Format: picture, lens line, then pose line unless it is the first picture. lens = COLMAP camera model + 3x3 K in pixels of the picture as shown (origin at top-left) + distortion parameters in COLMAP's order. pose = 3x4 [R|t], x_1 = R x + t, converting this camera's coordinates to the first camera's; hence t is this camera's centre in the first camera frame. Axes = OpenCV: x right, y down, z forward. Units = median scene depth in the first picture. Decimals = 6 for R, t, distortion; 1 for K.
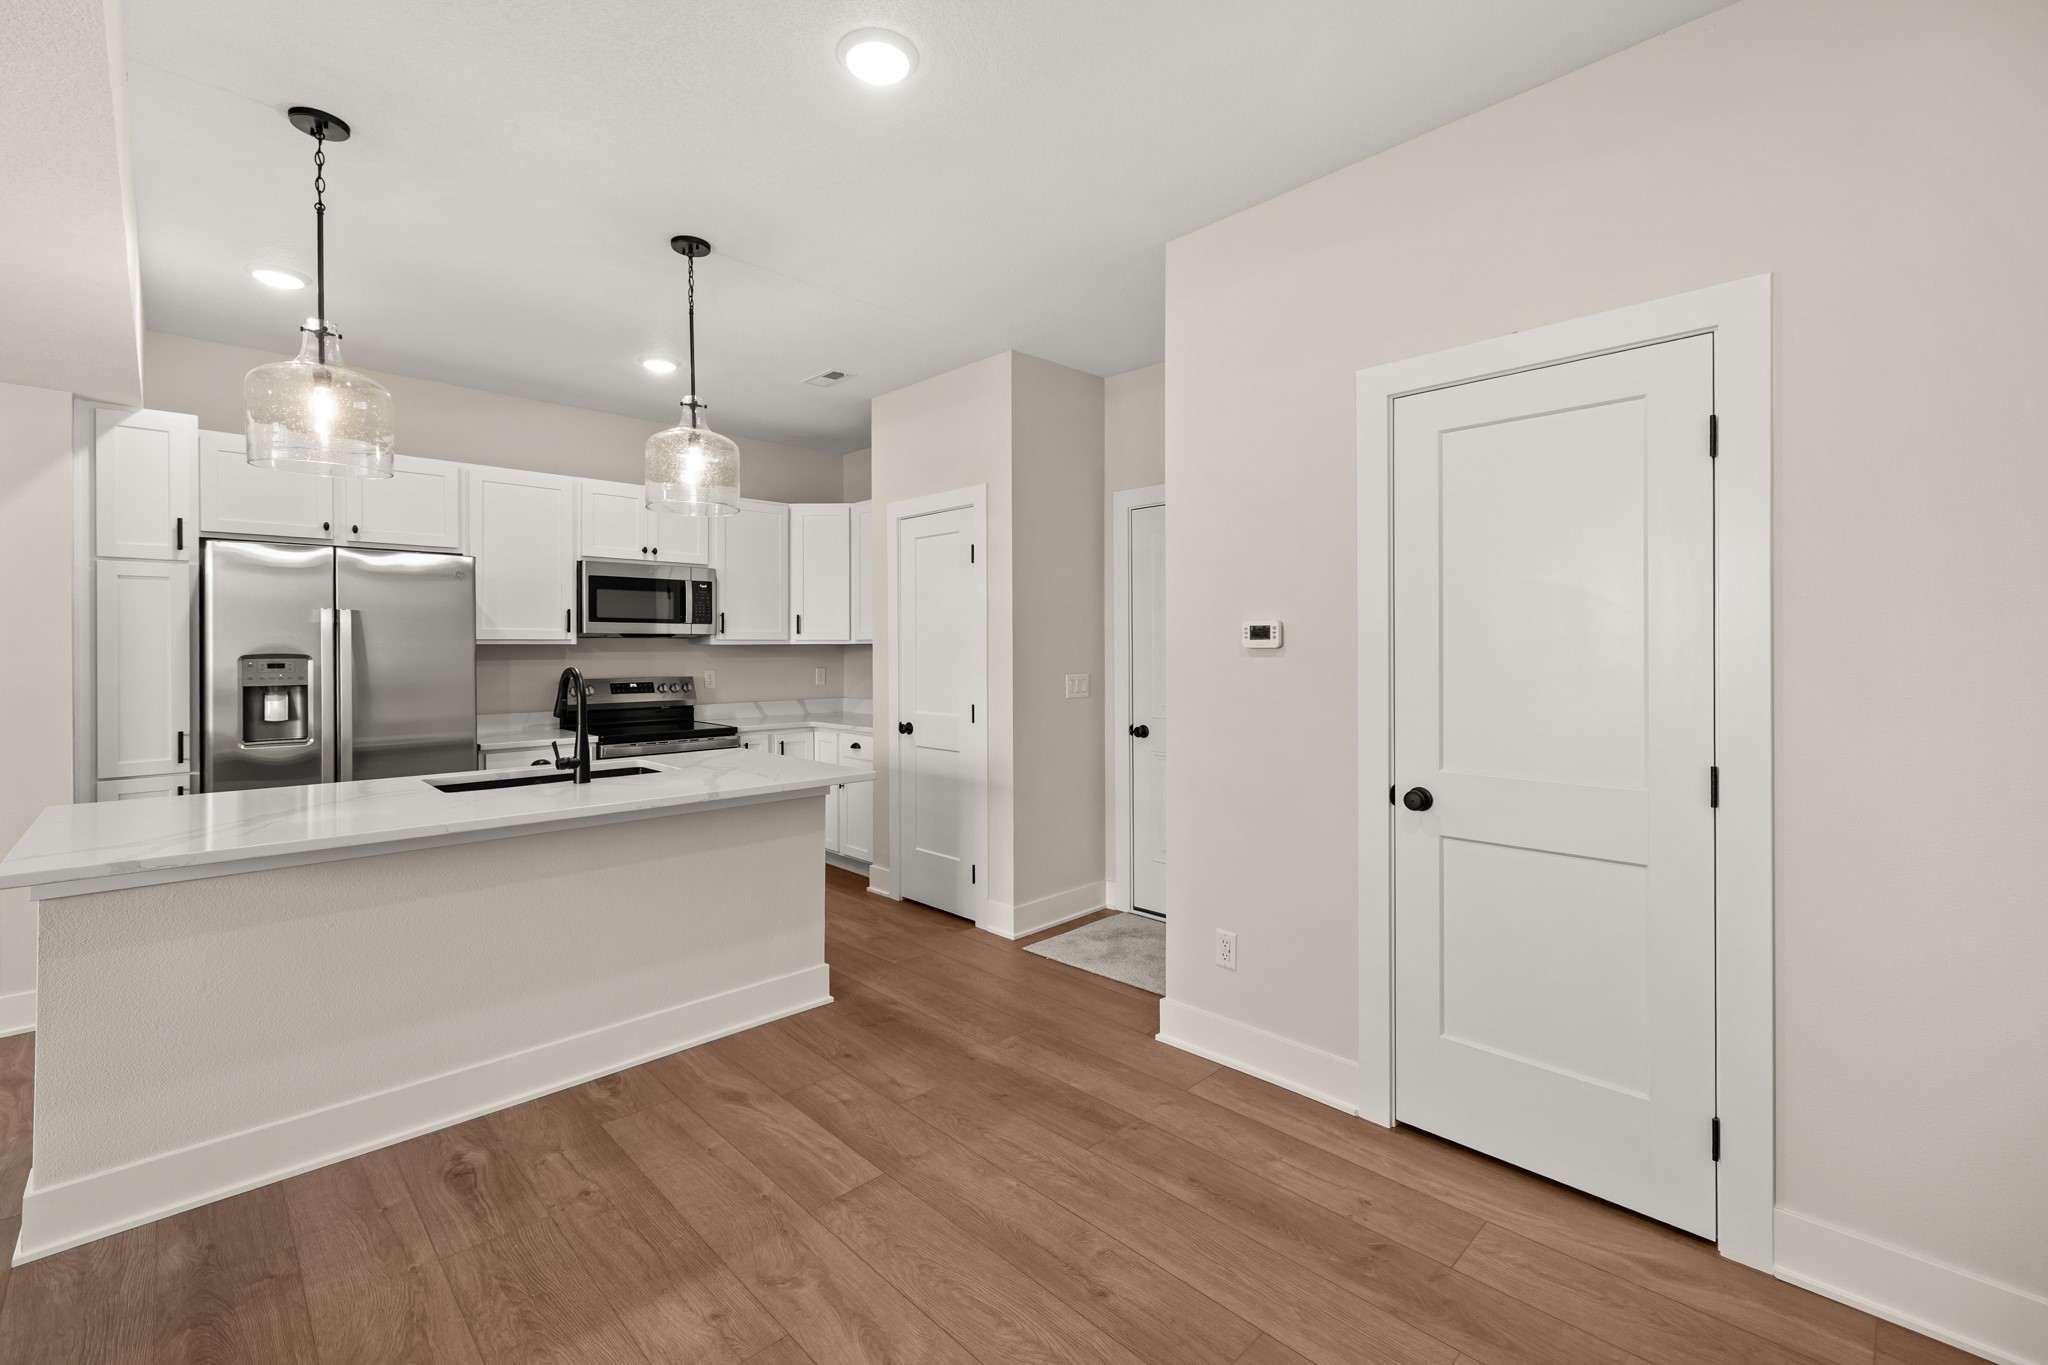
lens RADIAL K [[876.2, 0, 1019.4], [0, 876.2, 649.0], [0, 0, 1]] dist [0.001079, 0.000253]
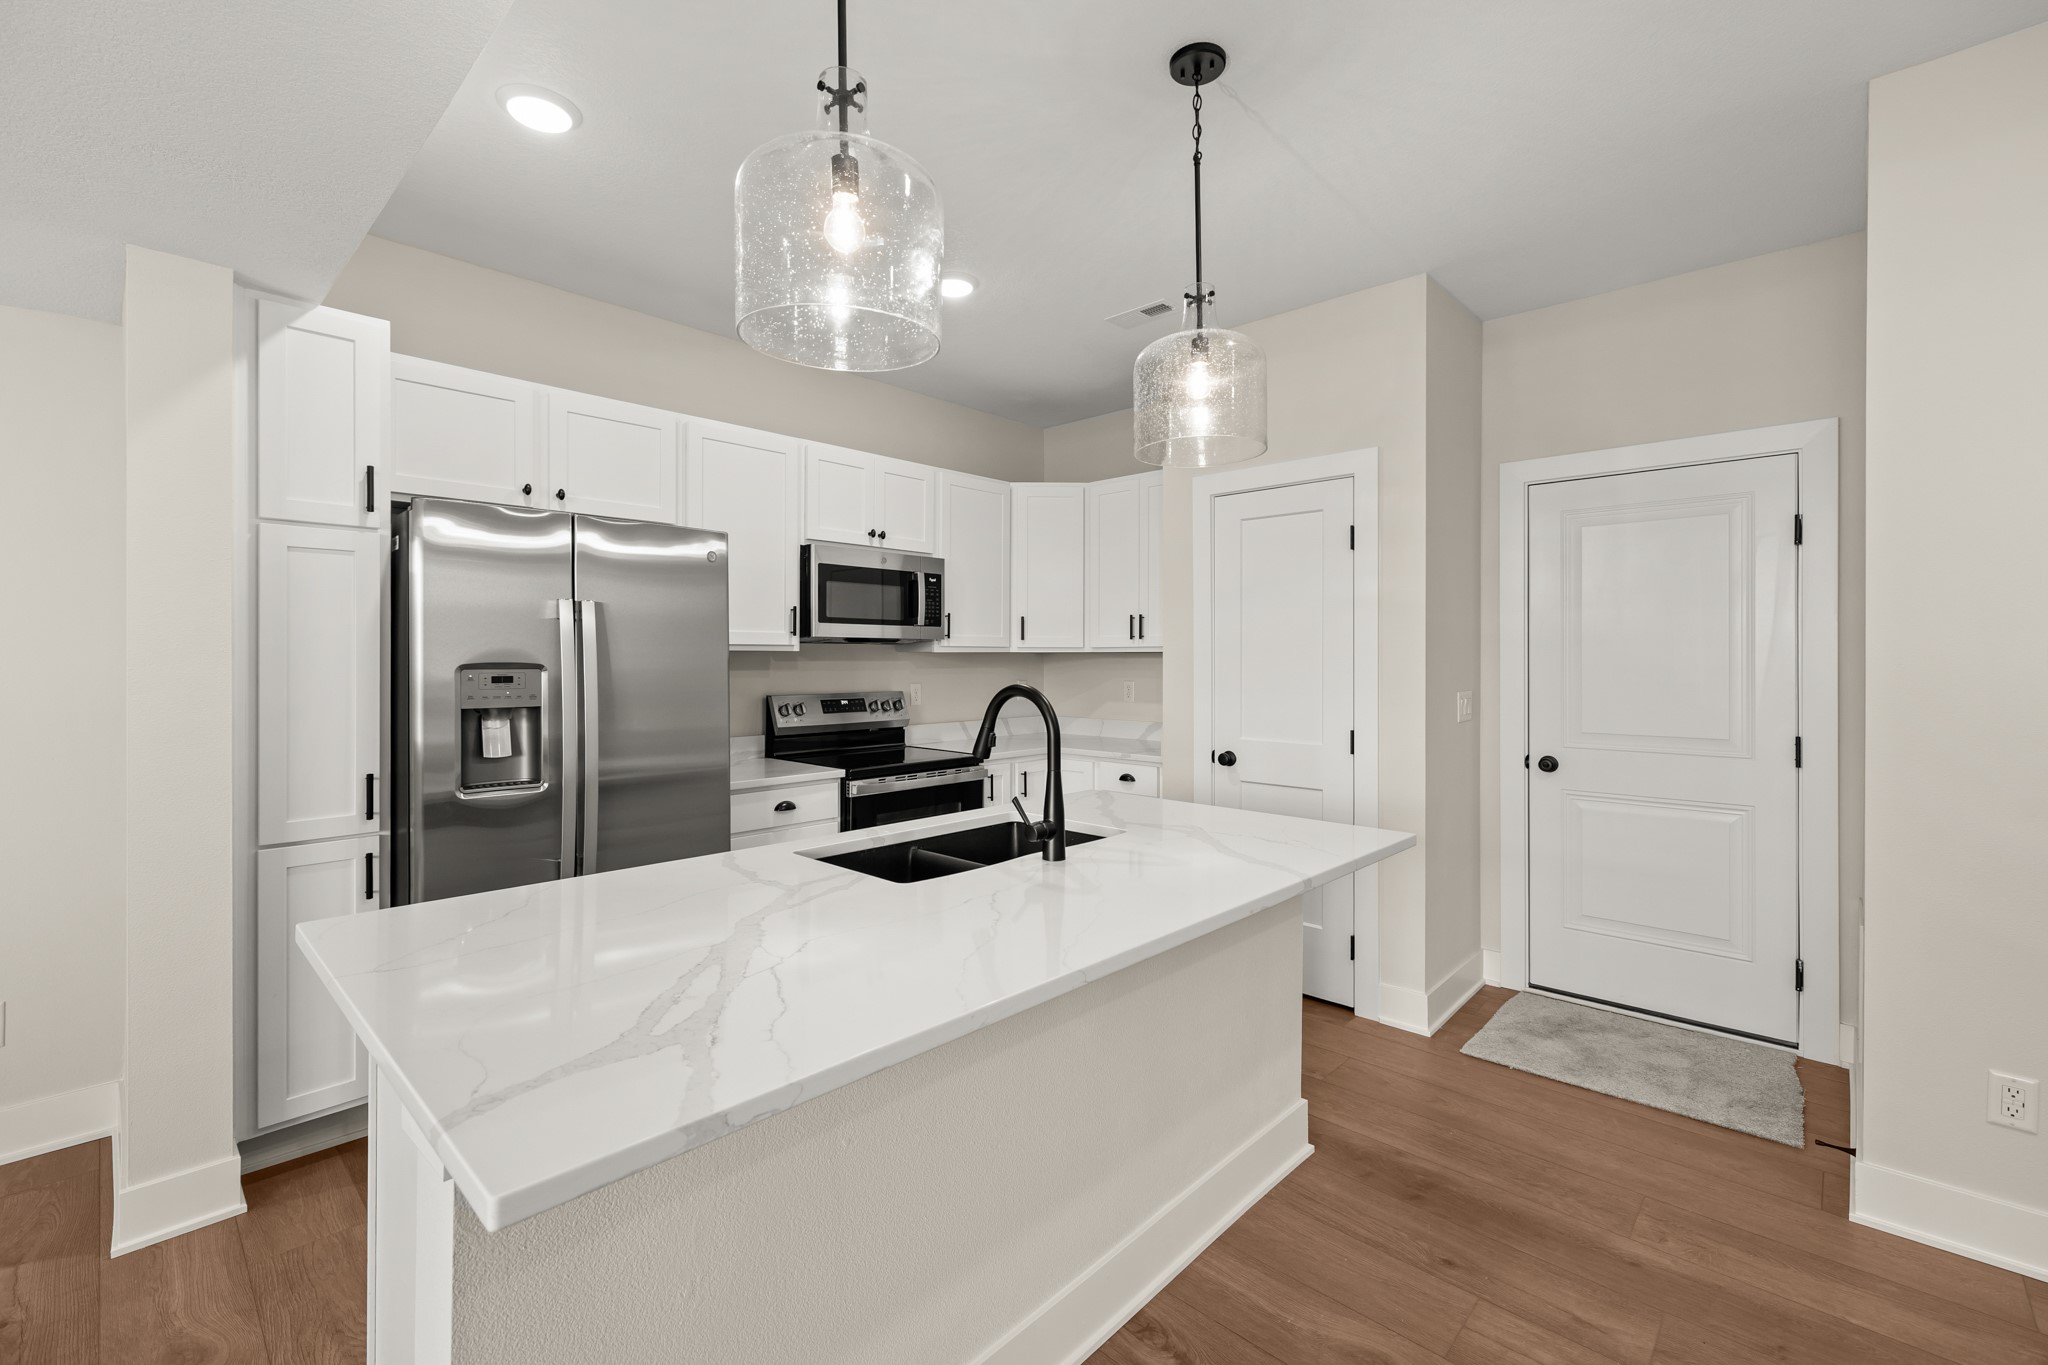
lens RADIAL K [[875.4, 0, 1018.9], [0, 875.4, 657.5], [0, 0, 1]] dist [0.001415, 0.000479]
pose [[0.999237, 0.003973, 0.038866, -0.404973], [-0.003924, 0.999991, -0.001354, 0.000780], [-0.038871, 0.001201, 0.999244, 0.248113]]
